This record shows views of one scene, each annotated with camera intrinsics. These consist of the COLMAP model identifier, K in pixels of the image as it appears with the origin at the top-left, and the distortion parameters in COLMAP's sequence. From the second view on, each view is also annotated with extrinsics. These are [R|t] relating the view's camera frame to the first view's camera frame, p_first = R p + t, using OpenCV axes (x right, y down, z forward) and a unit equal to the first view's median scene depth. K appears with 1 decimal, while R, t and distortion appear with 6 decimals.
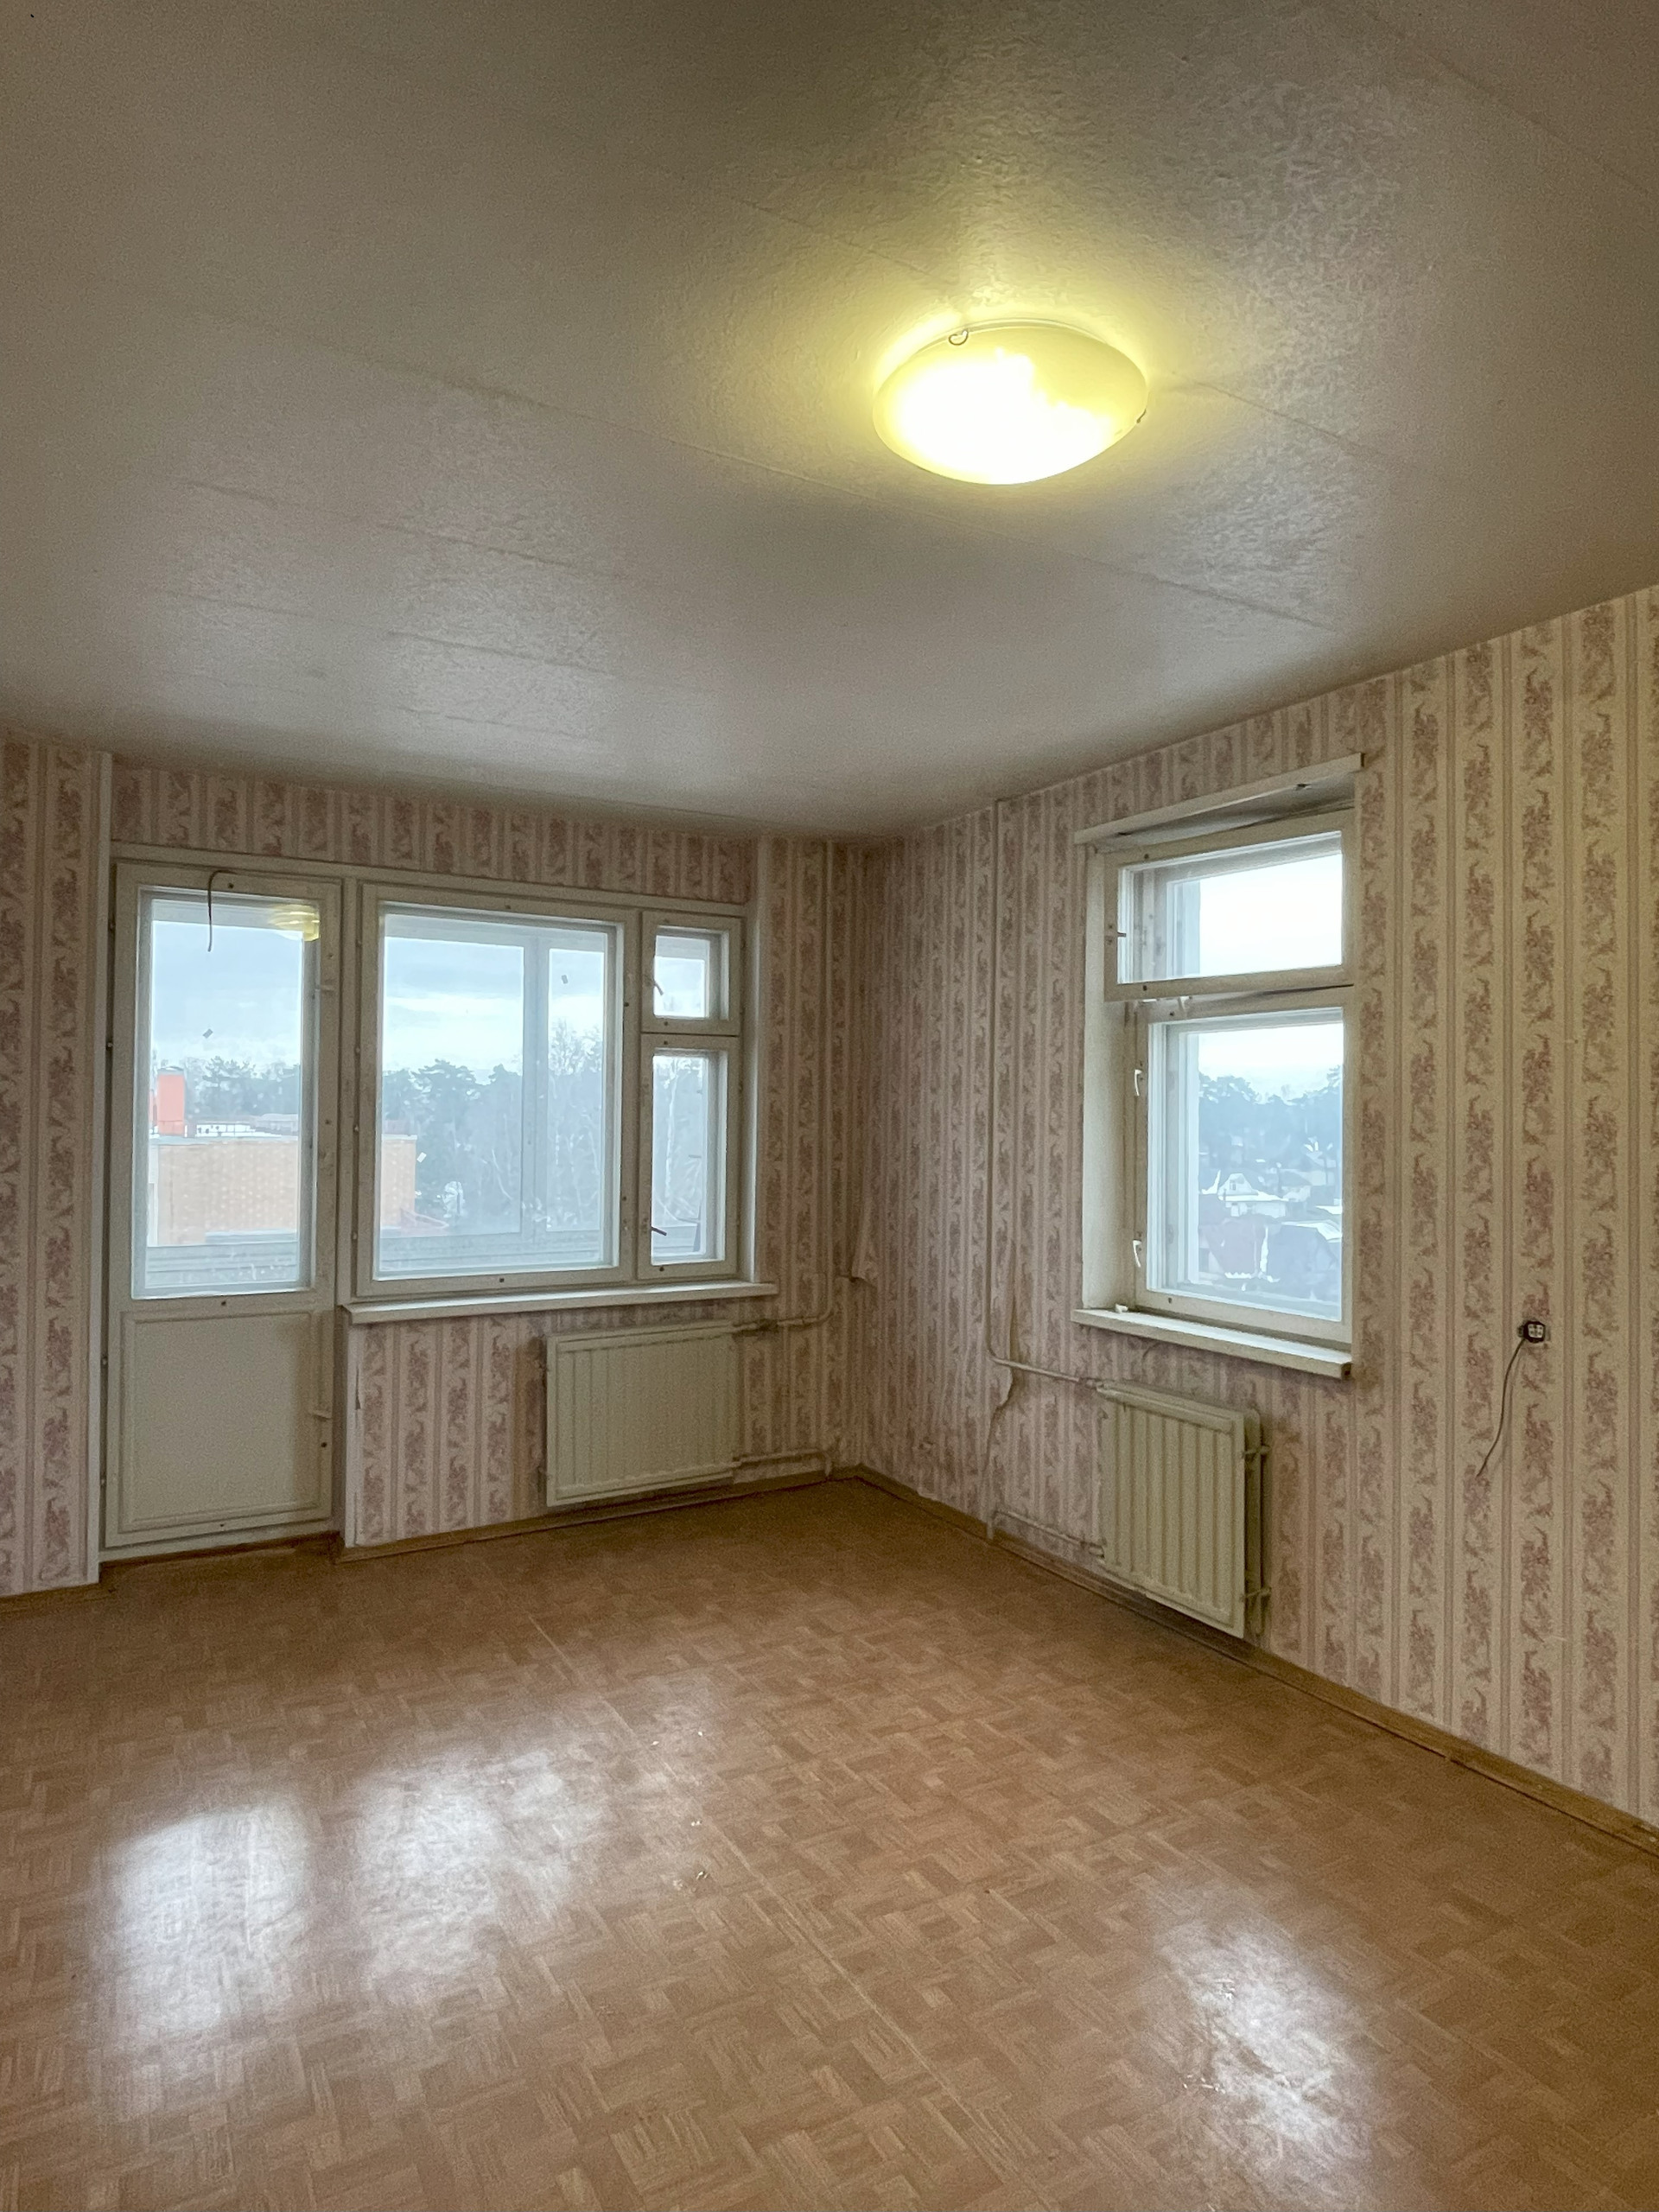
lens RADIAL K [[1244.6, 0, 823.4], [0, 1244.6, 1091.0], [0, 0, 1]] dist [0.000273, -0.002168]
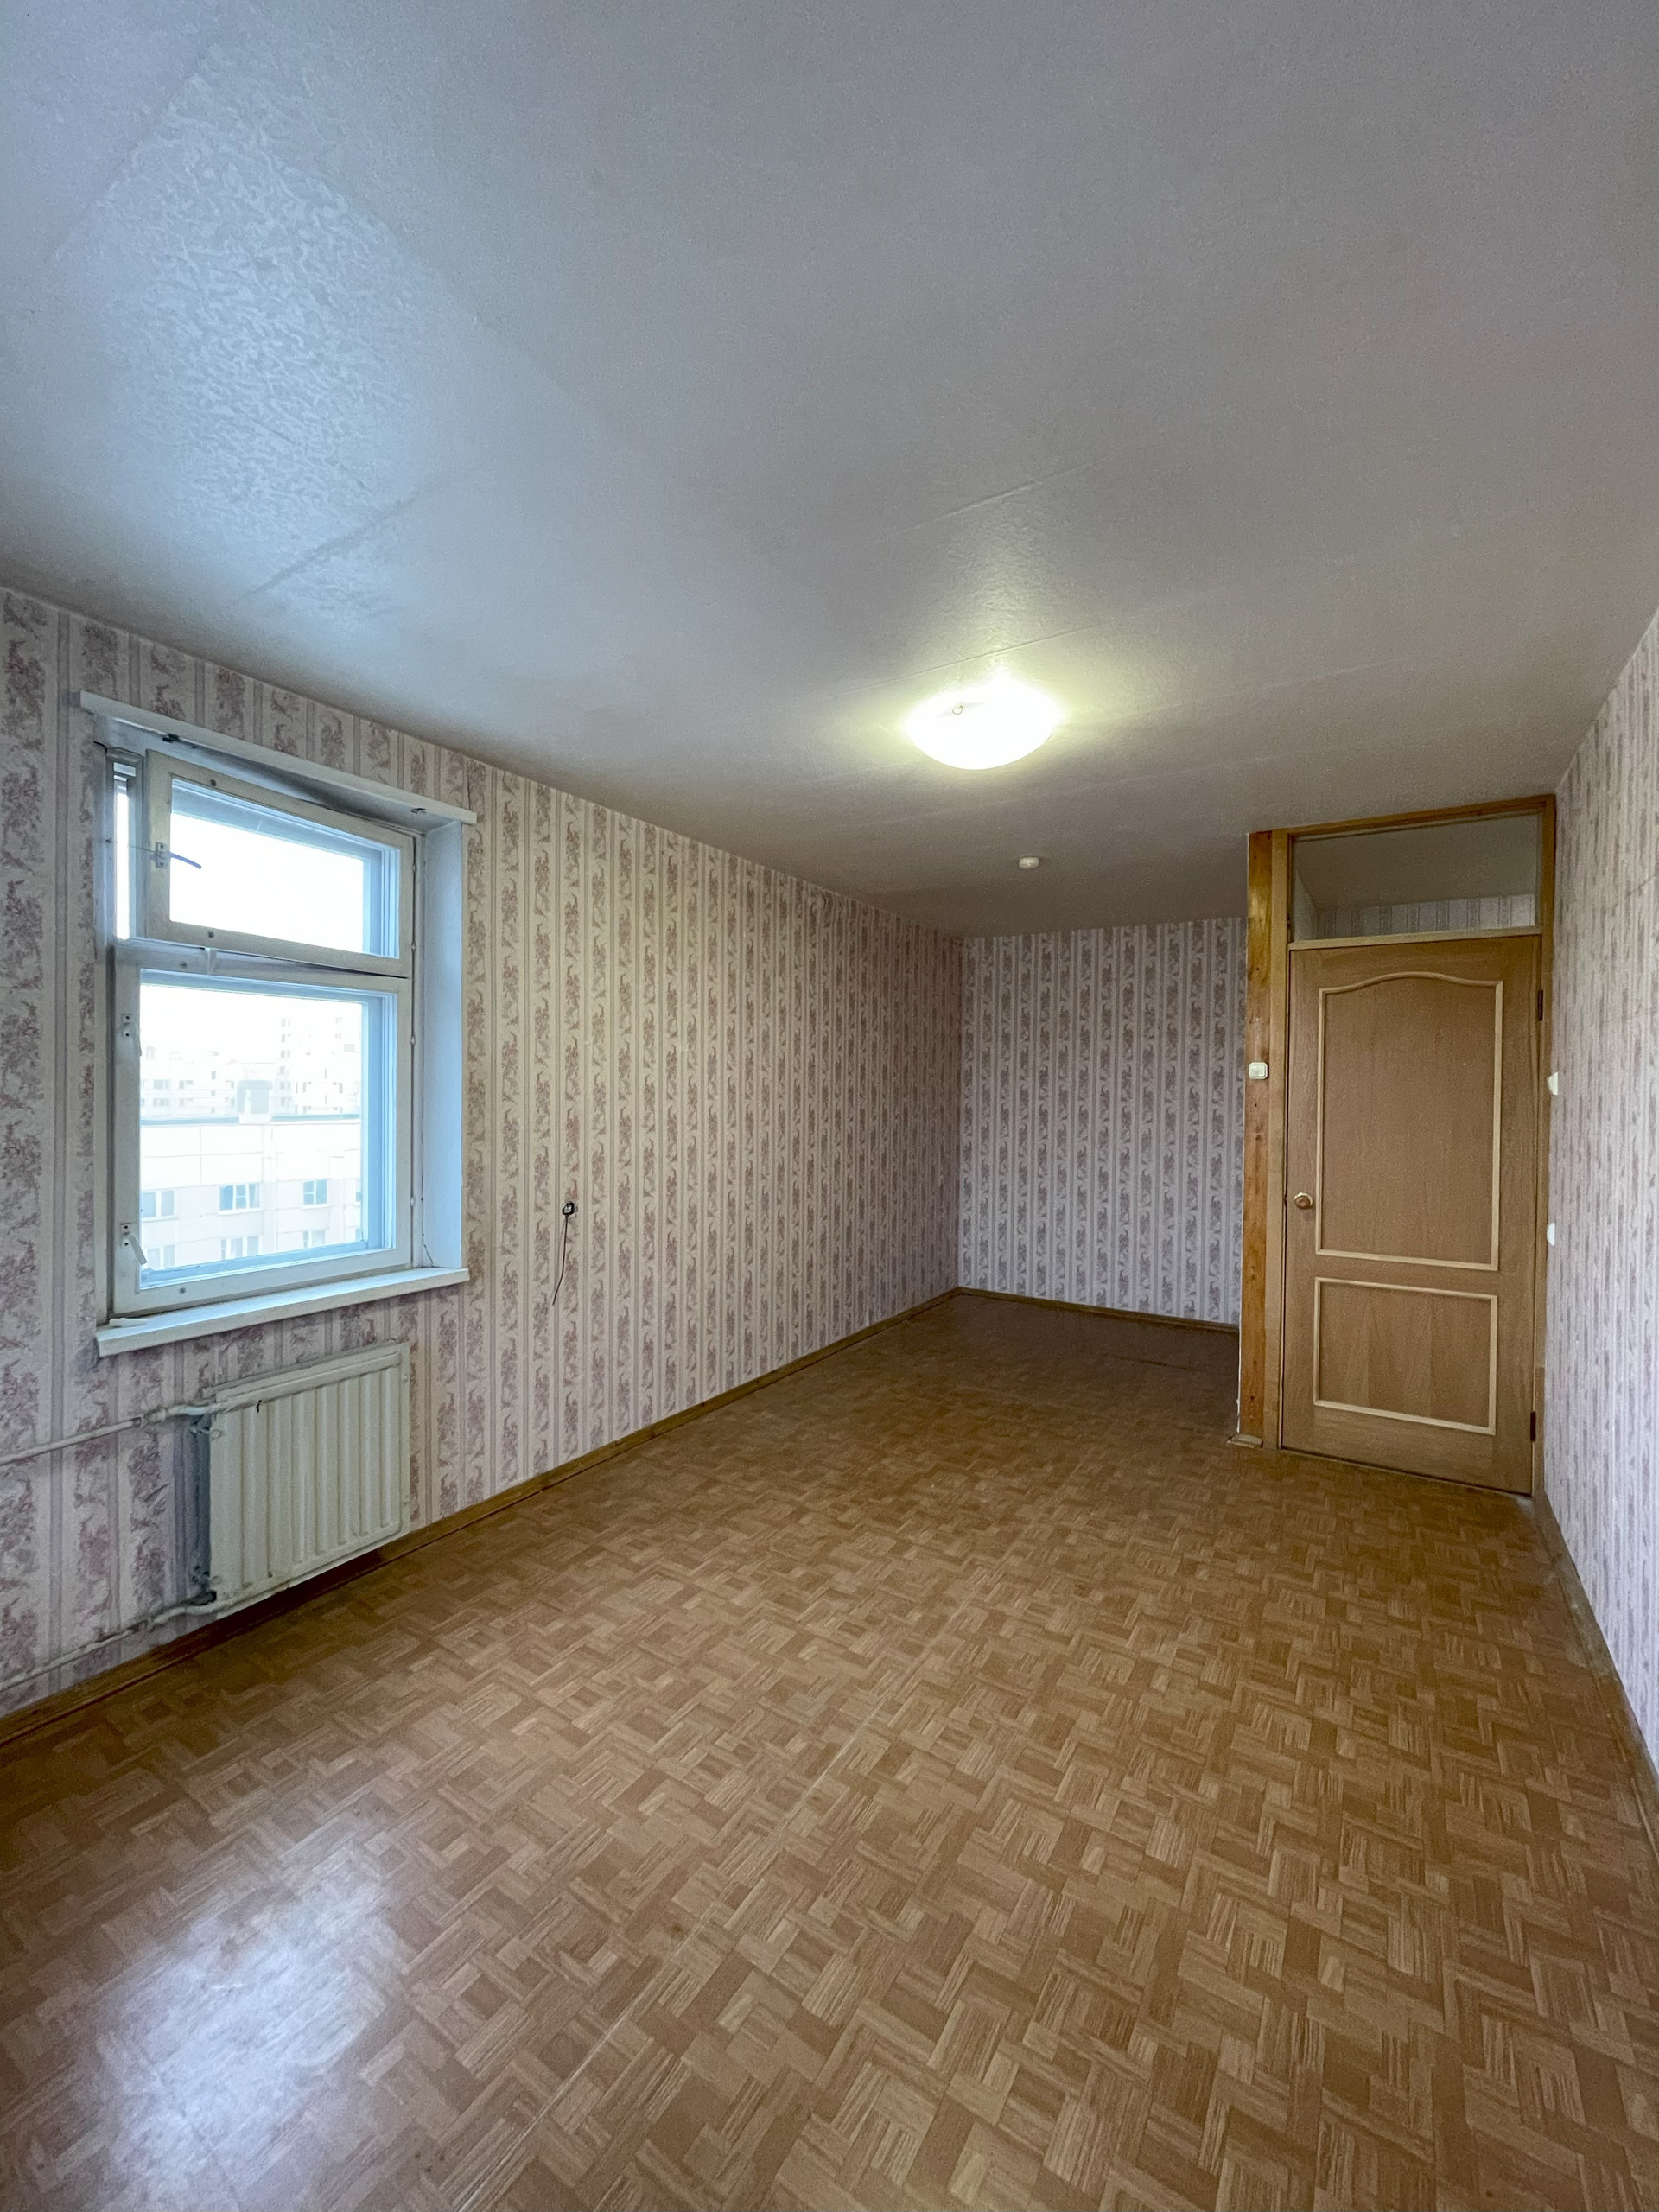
lens RADIAL K [[879.5, 0, 823.8], [0, 879.5, 1100.4], [0, 0, 1]] dist [0.001640, 0.000162]
pose [[-0.444606, -0.021354, 0.895472, -0.620717], [-0.027872, 0.999562, 0.009998, 0.019043], [-0.895292, -0.020513, -0.445007, 1.135722]]
